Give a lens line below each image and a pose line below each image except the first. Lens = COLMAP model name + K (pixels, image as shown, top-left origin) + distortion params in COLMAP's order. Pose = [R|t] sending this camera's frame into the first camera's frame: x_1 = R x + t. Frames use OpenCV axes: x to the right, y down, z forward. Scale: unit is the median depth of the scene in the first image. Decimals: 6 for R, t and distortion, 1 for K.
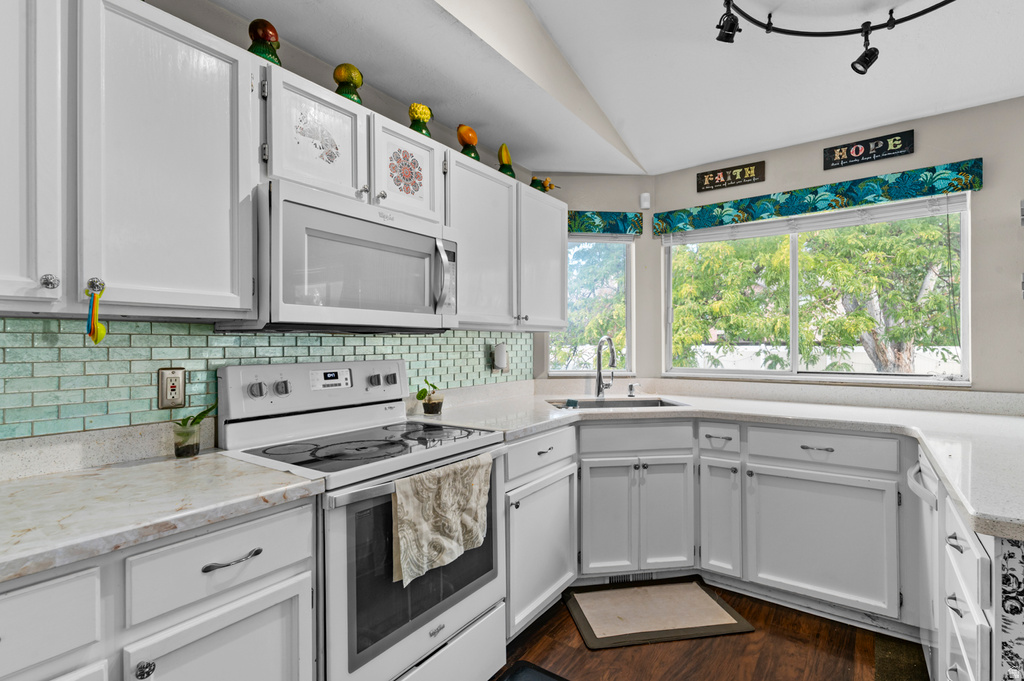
lens RADIAL K [[475.1, 0, 512.0], [0, 475.1, 340.5], [0, 0, 1]] dist [0.008865, -0.000392]
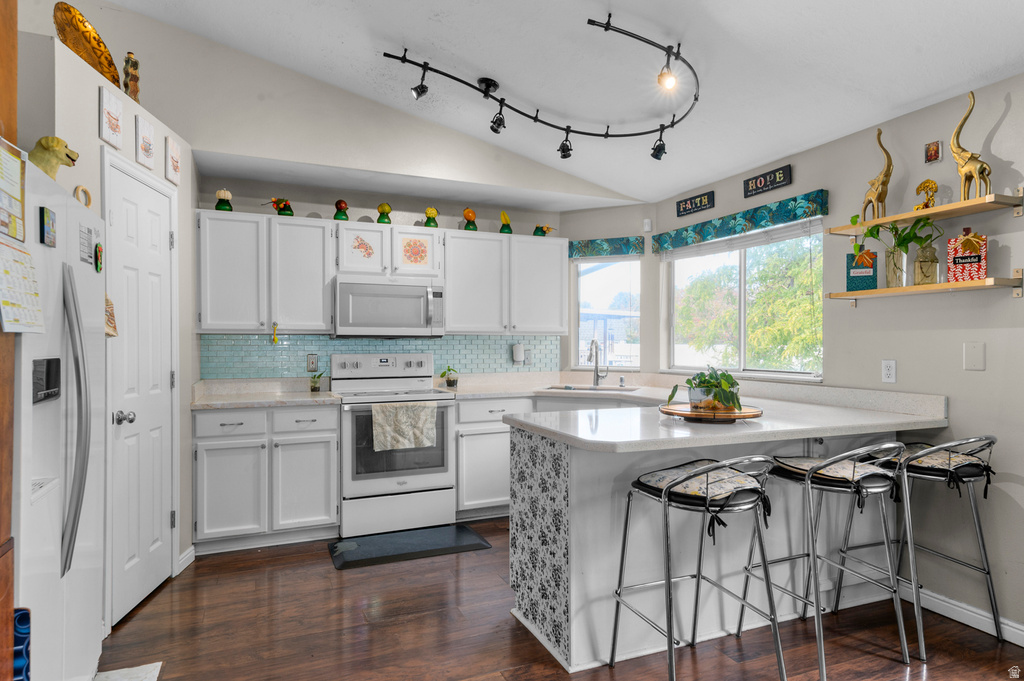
lens RADIAL K [[605.3, 0, 512.0], [0, 605.3, 340.5], [0, 0, 1]] dist [0.001877, 0.000012]
pose [[0.856467, 0.000310, -0.516202, 1.059786], [0.001273, 0.999996, 0.002714, -0.010746], [0.516201, -0.002982, 0.856462, -0.660631]]
